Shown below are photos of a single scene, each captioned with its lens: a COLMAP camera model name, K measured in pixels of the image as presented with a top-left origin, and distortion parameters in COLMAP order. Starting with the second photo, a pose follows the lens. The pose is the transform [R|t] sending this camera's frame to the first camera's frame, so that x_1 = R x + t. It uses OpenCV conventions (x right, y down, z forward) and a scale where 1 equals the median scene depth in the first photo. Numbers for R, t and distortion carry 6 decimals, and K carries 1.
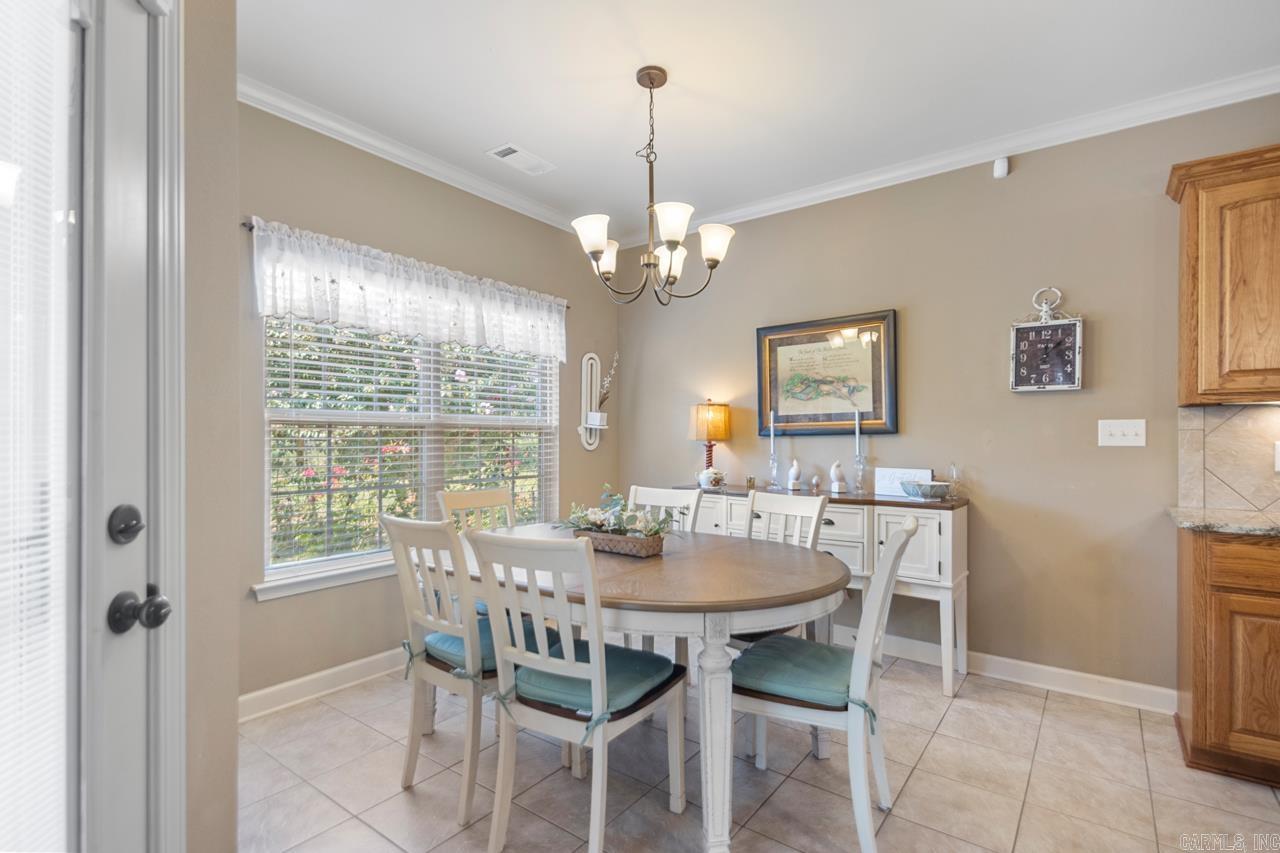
lens RADIAL K [[610.5, 0, 642.7], [0, 610.5, 434.7], [0, 0, 1]] dist [0.046209, -0.023613]
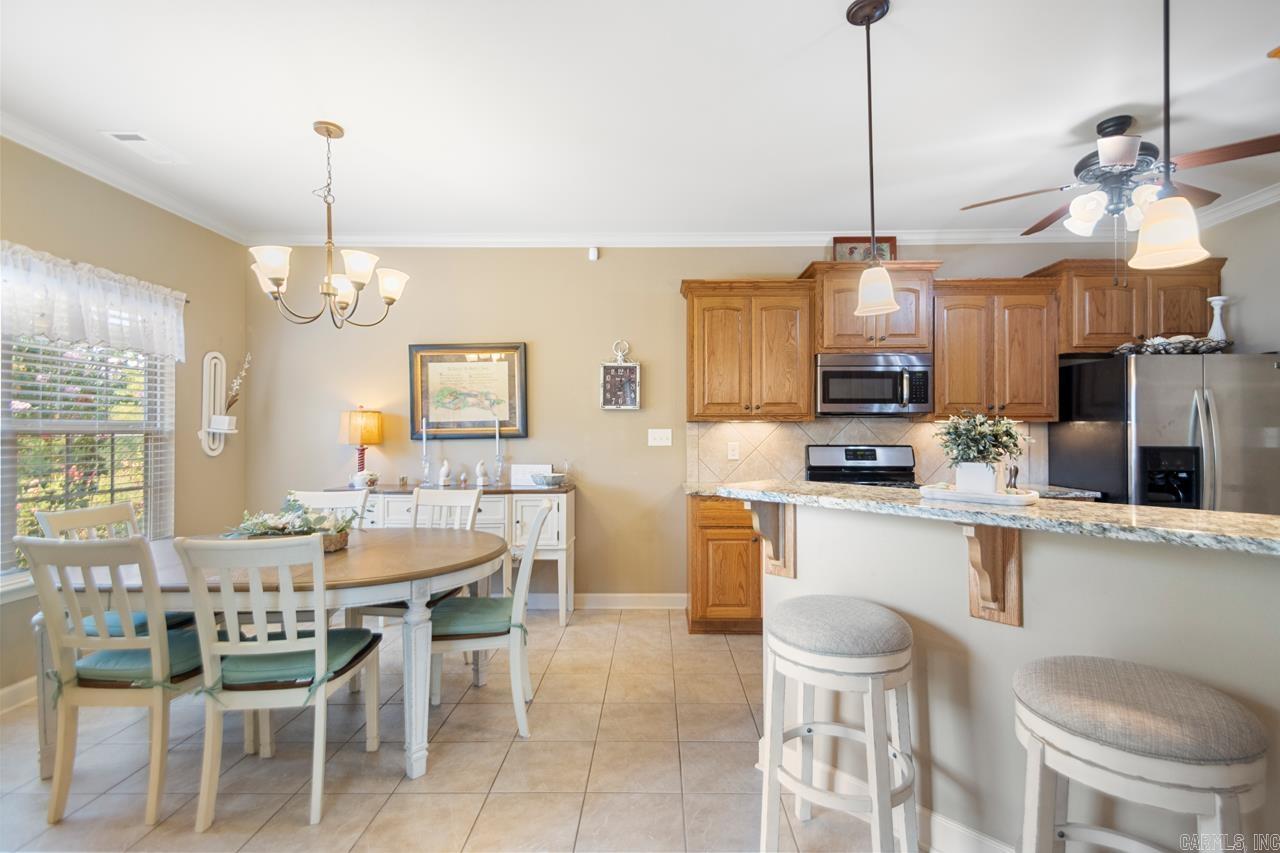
lens RADIAL K [[610.5, 0, 642.7], [0, 610.5, 434.7], [0, 0, 1]] dist [0.046209, -0.023613]
pose [[0.817165, -0.008839, 0.576336, -0.157301], [0.002438, 0.999926, 0.011879, -0.027449], [-0.576399, -0.008302, 0.817126, -0.237231]]
